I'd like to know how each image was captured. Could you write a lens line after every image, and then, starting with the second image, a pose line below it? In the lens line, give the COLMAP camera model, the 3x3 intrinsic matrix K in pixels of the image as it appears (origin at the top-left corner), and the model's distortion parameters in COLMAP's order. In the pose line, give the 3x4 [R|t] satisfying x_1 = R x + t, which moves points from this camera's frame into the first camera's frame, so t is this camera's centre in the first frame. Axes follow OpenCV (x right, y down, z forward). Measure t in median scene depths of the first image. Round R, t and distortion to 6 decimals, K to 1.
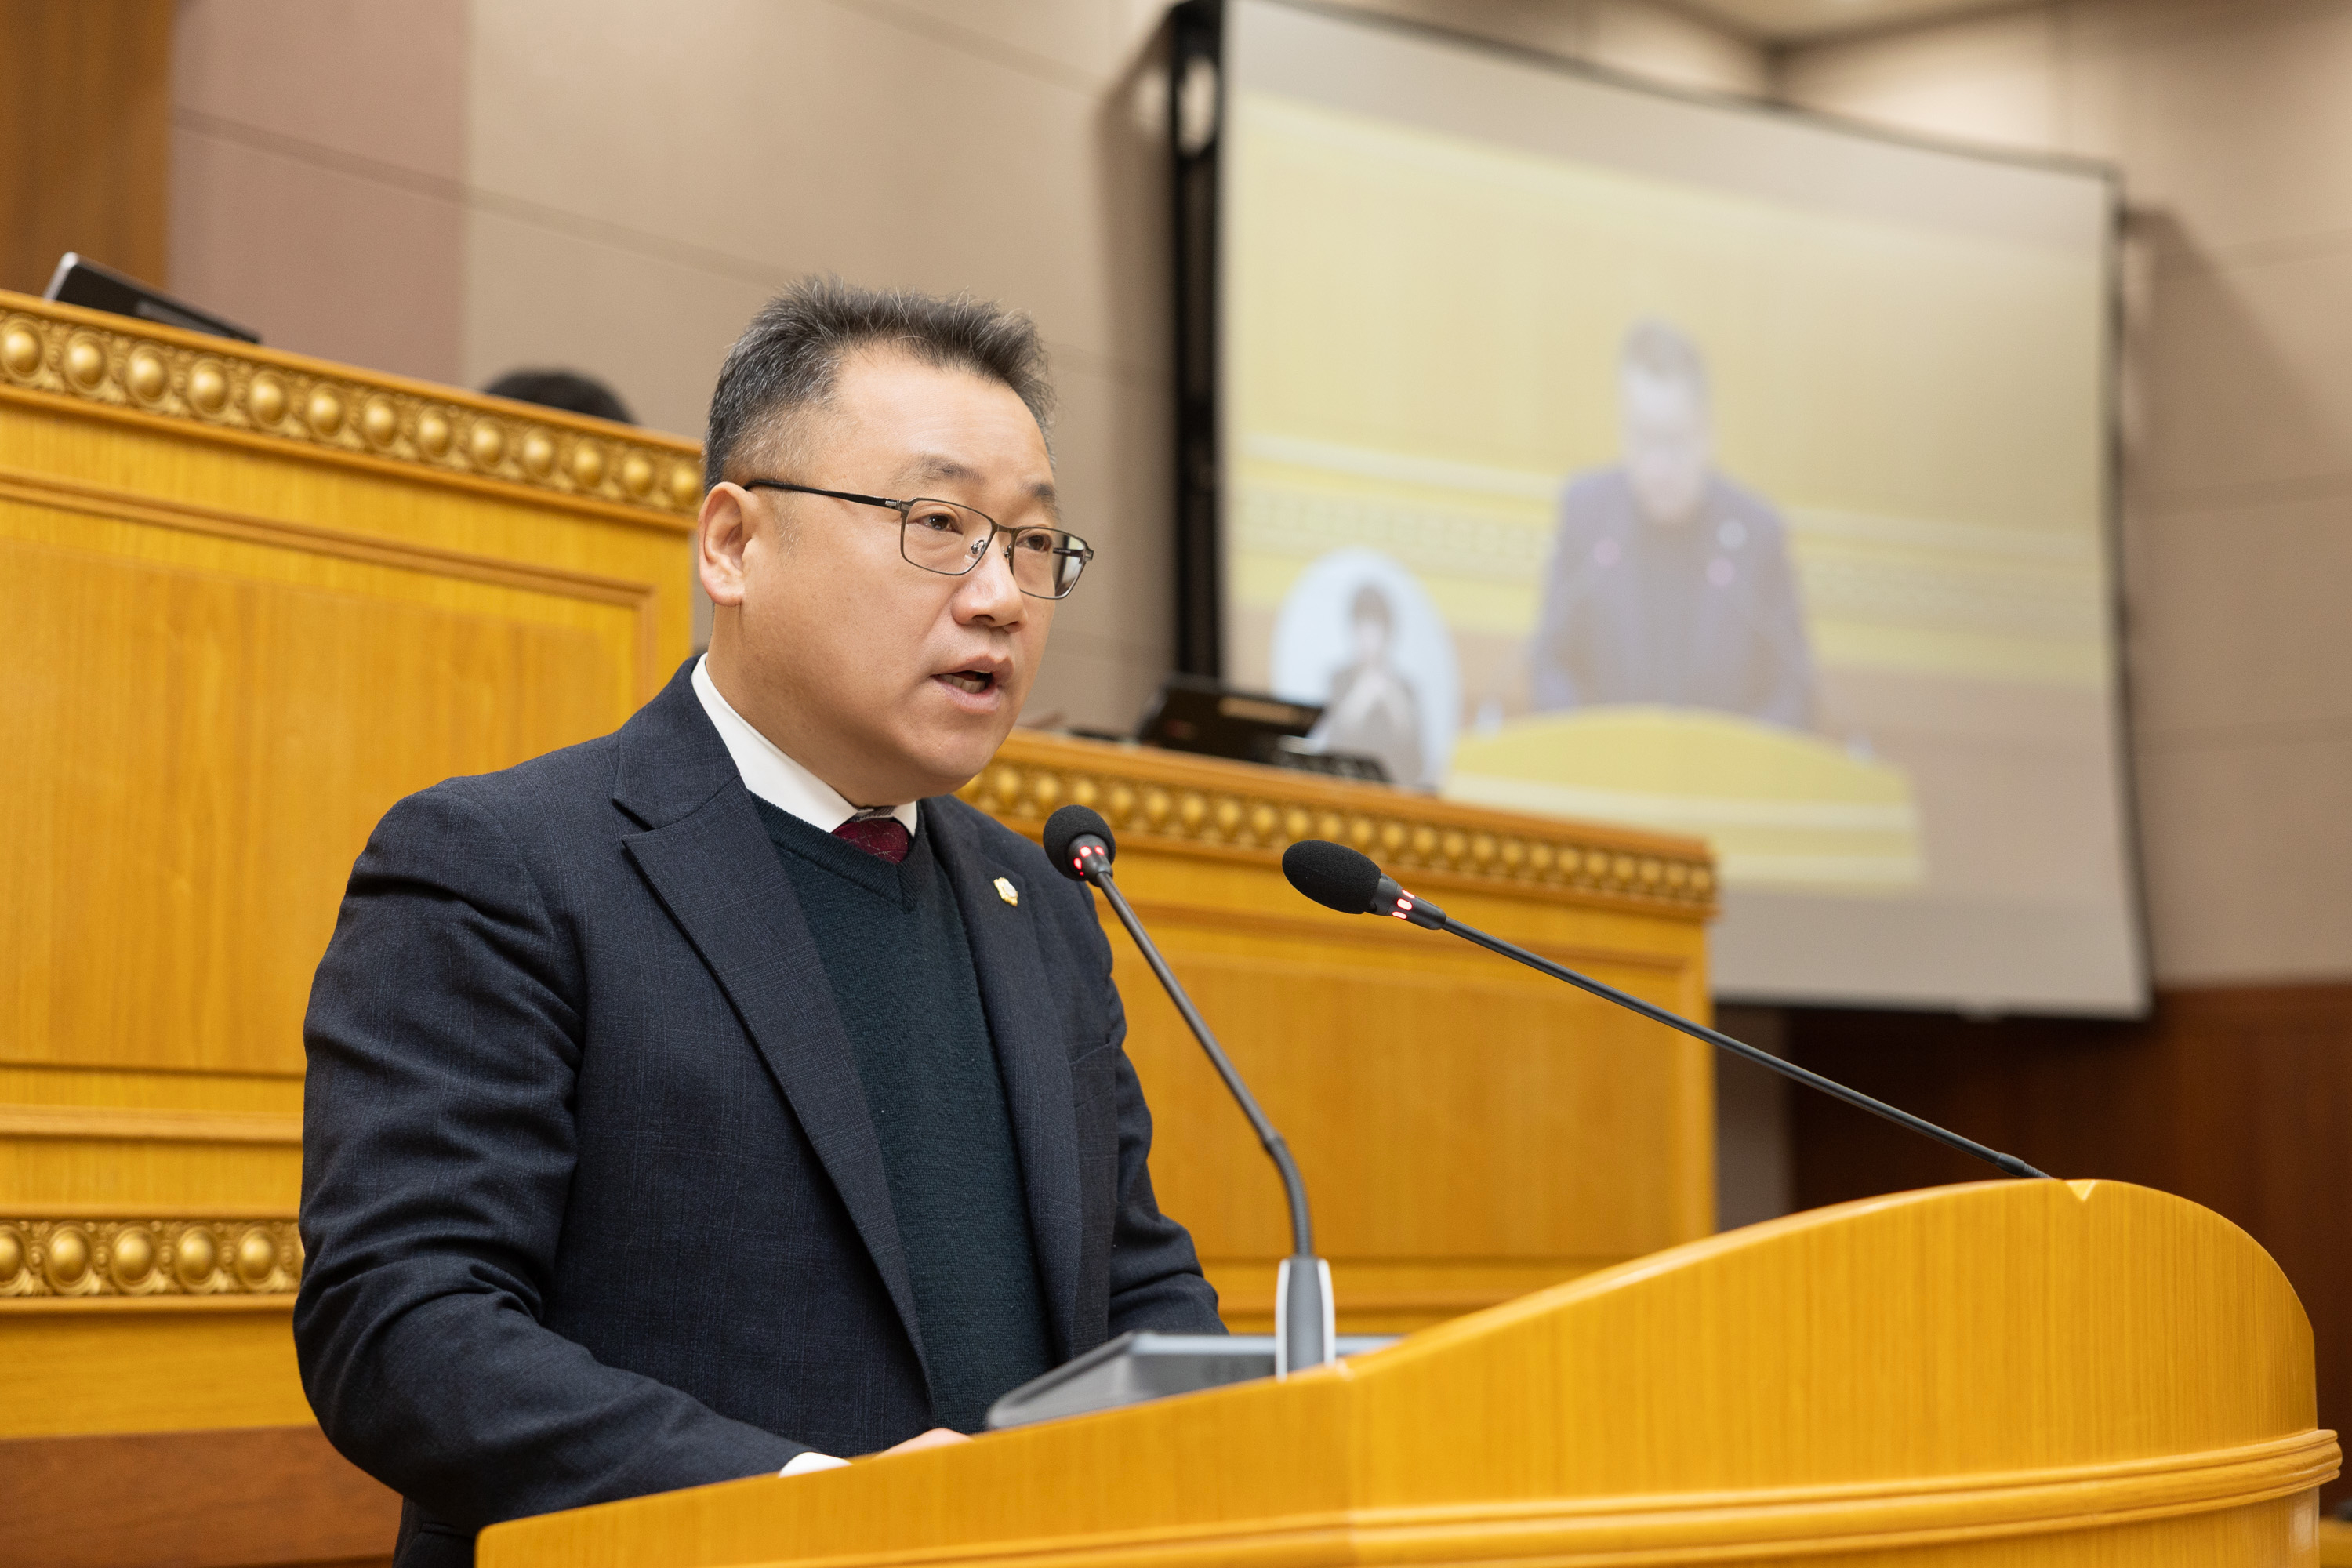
lens RADIAL K [[4459.8, 0, 1176.0], [0, 4459.8, 784.0], [0, 0, 1]] dist [0.042333, -0.058803]
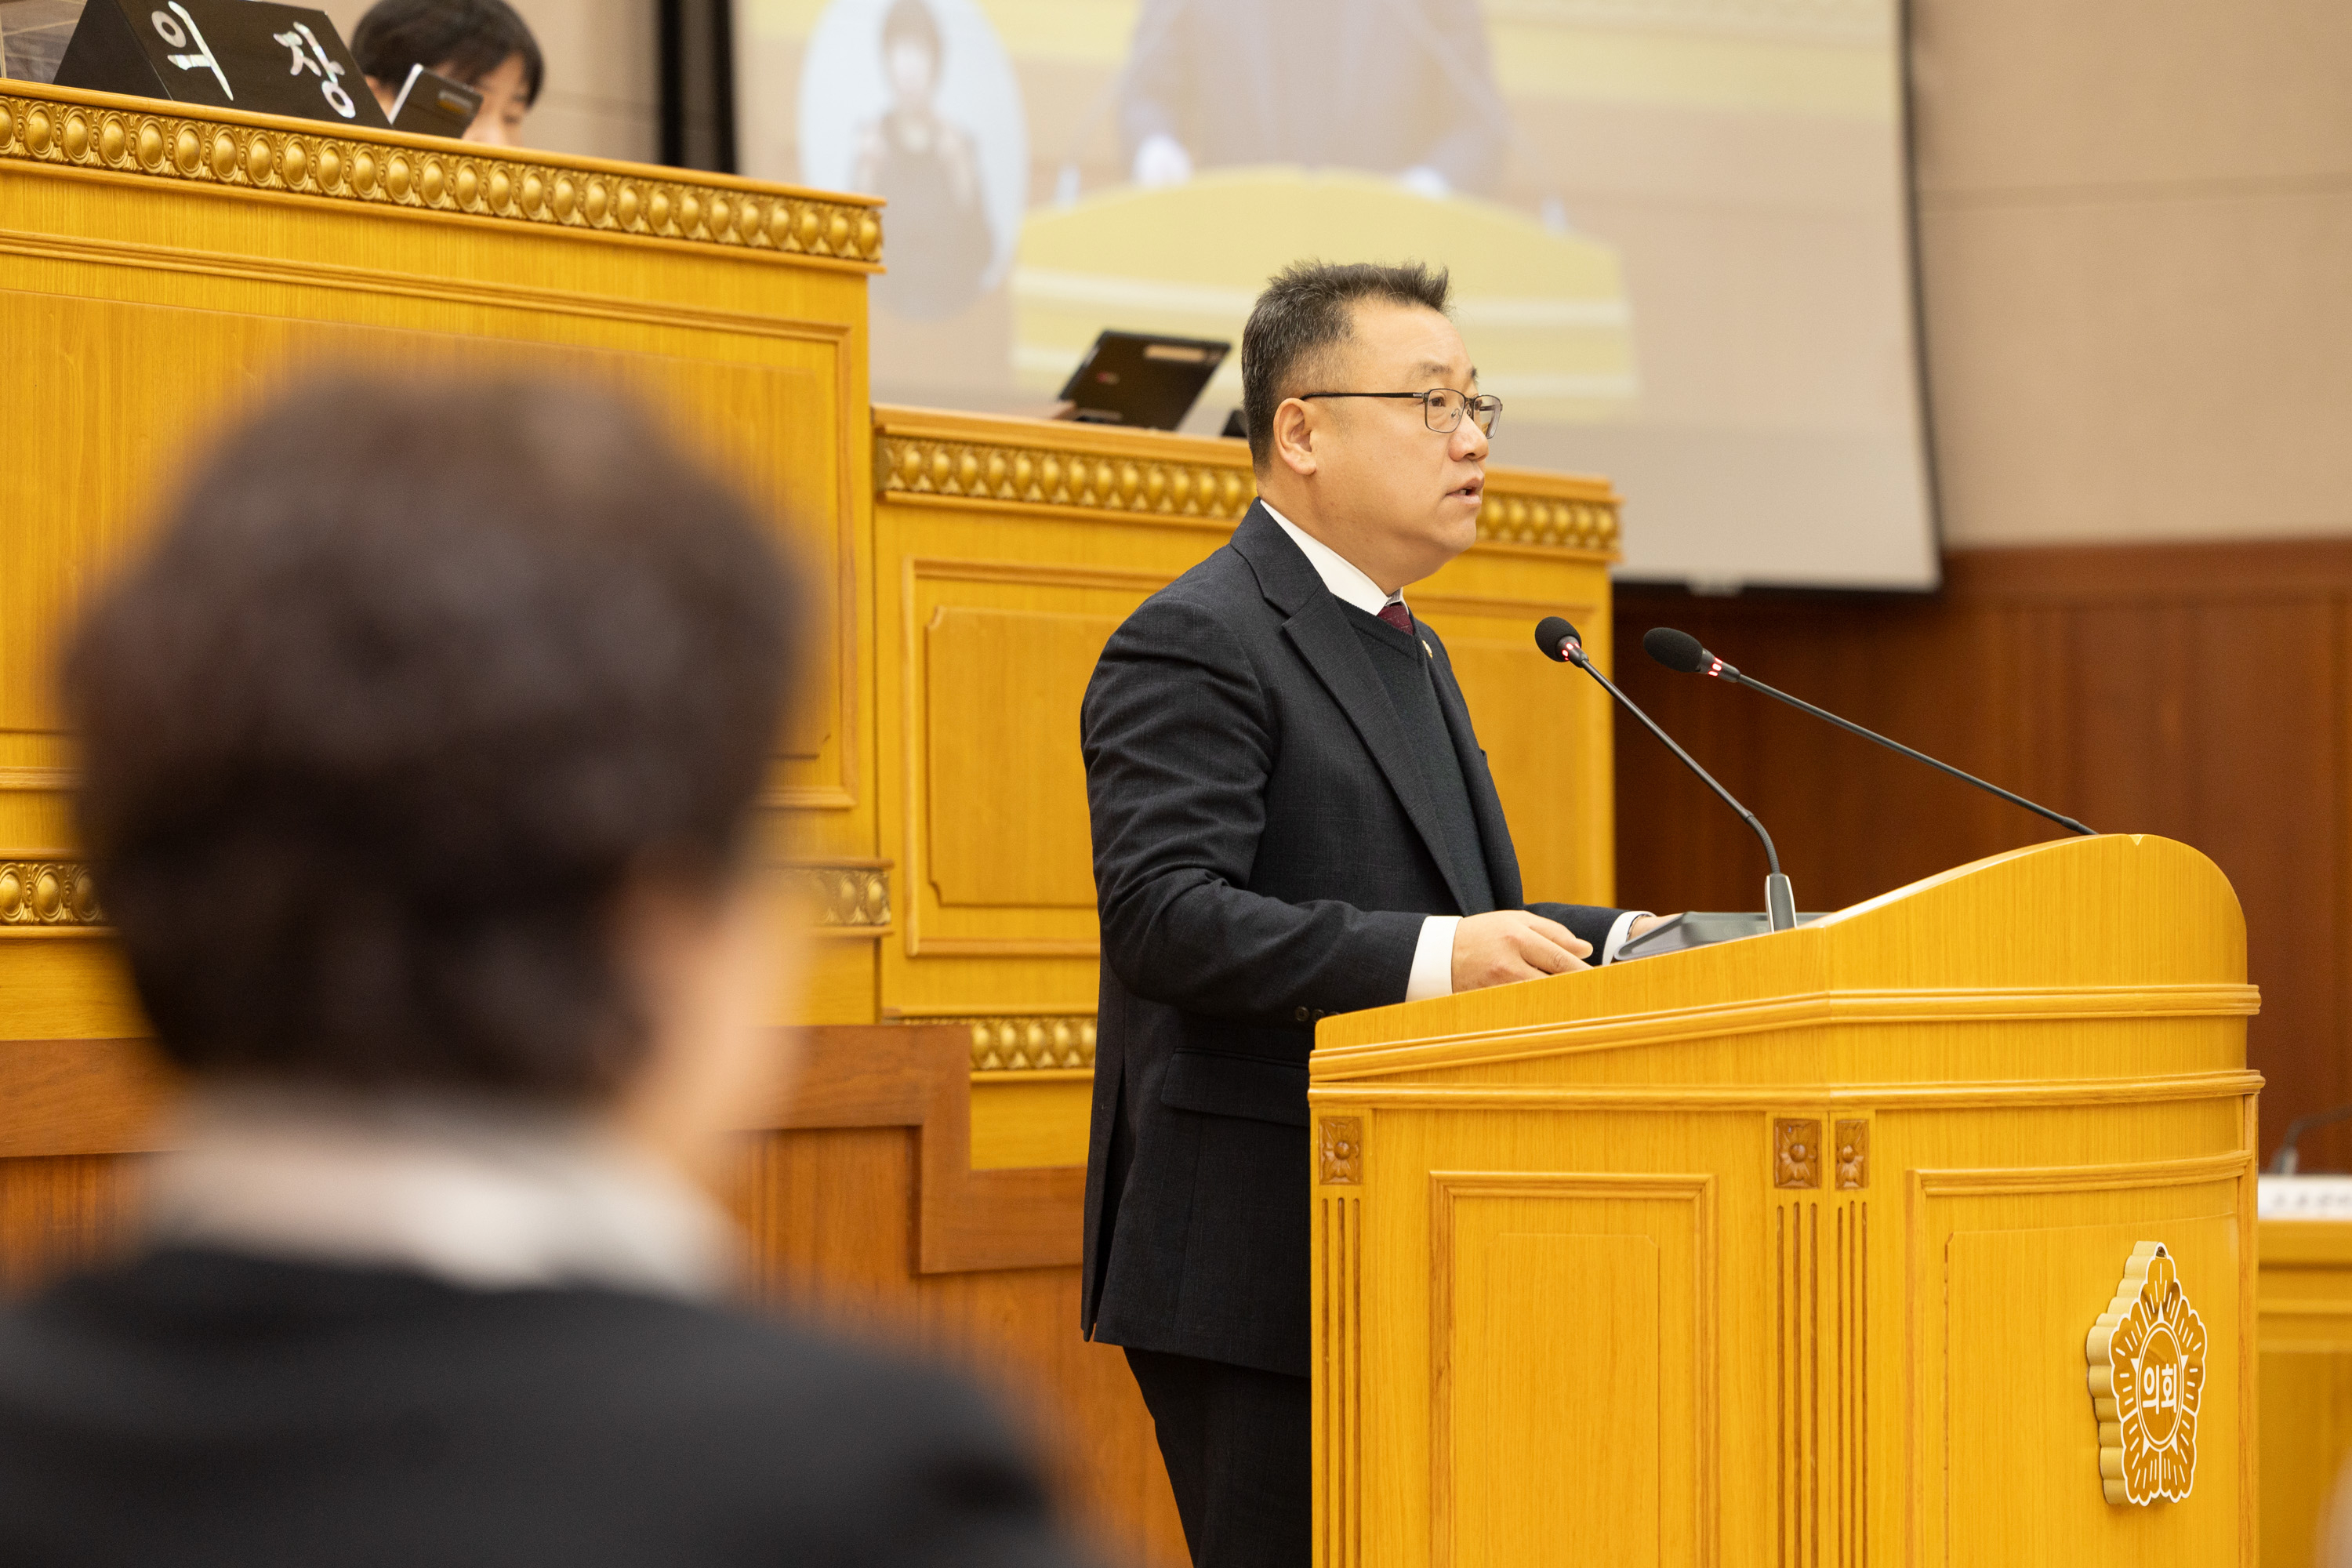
lens RADIAL K [[10074.4, 0, 1176.0], [0, 10074.4, 784.0], [0, 0, 1]] dist [-0.110320, -2.554179]
pose [[0.987507, -0.002635, 0.157556, -0.474410], [-0.010817, 0.996368, 0.084459, -0.156880], [-0.157206, -0.085108, 0.983892, -1.702608]]
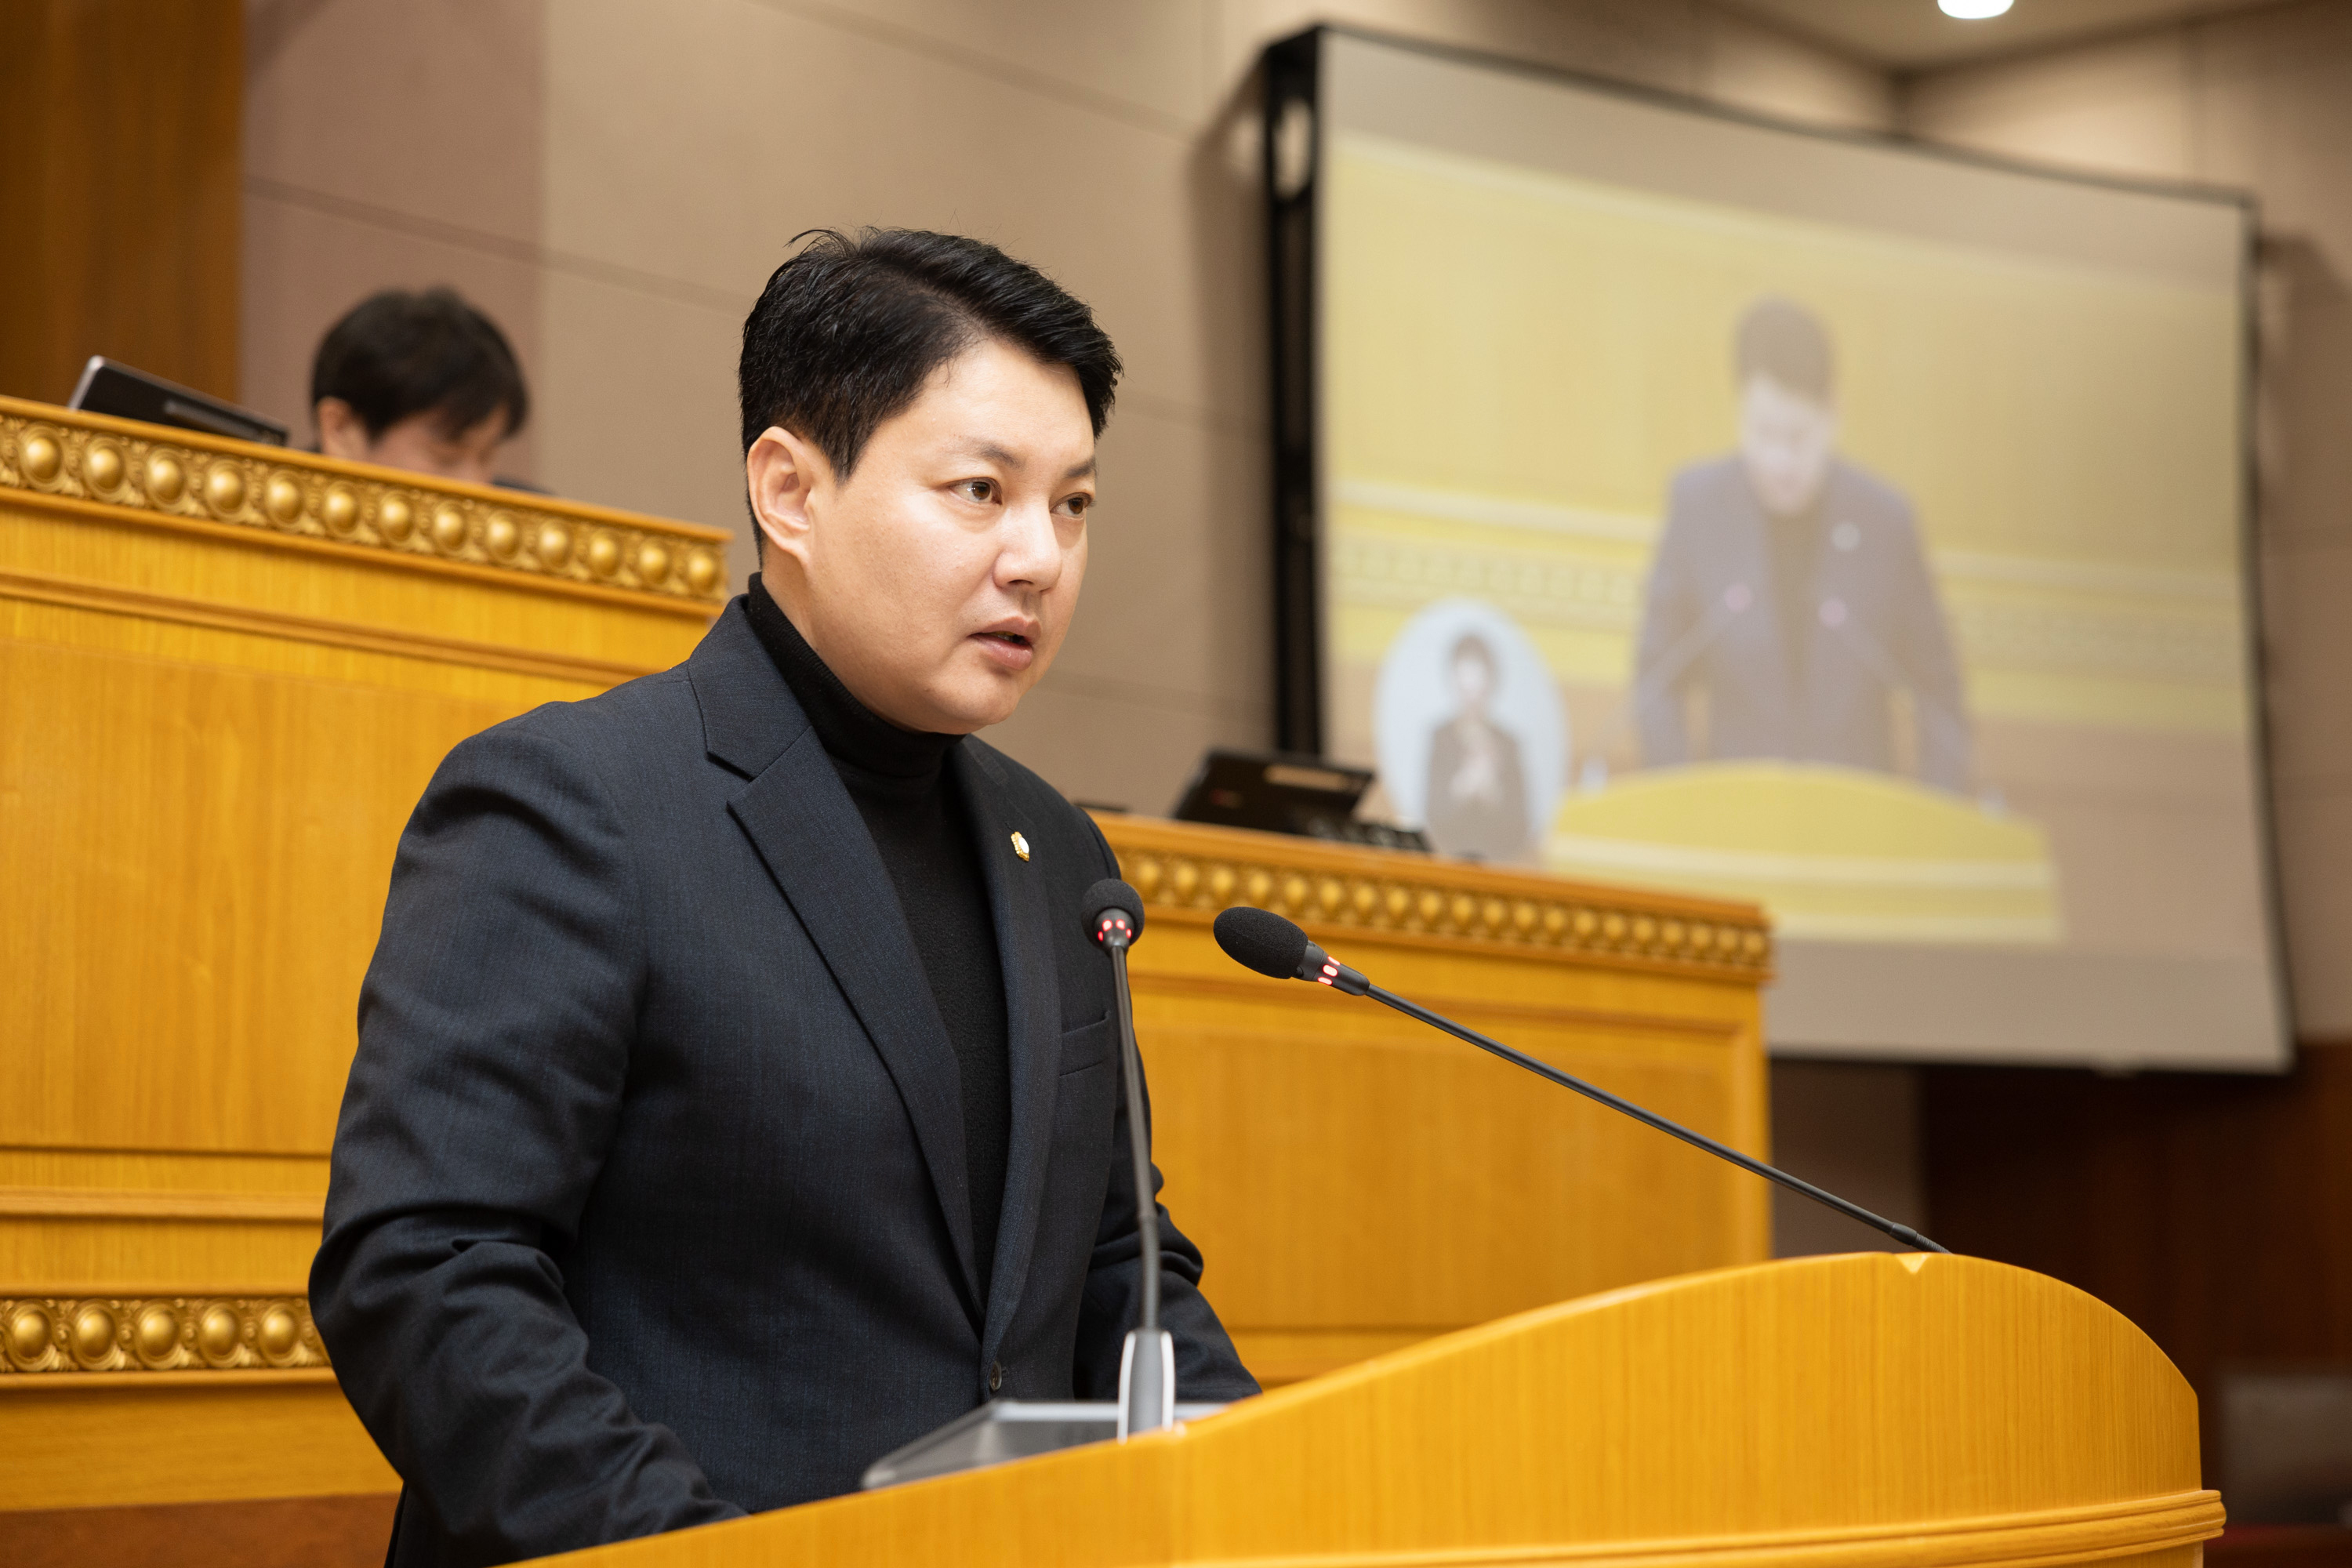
lens RADIAL K [[4663.0, 0, 1176.0], [0, 4663.0, 784.0], [0, 0, 1]] dist [0.008420, 0.109279]
pose [[0.999328, -0.009642, -0.035356, 0.037818], [0.009305, 0.999910, -0.009693, -0.007600], [0.035446, 0.009357, 0.999328, -0.063433]]
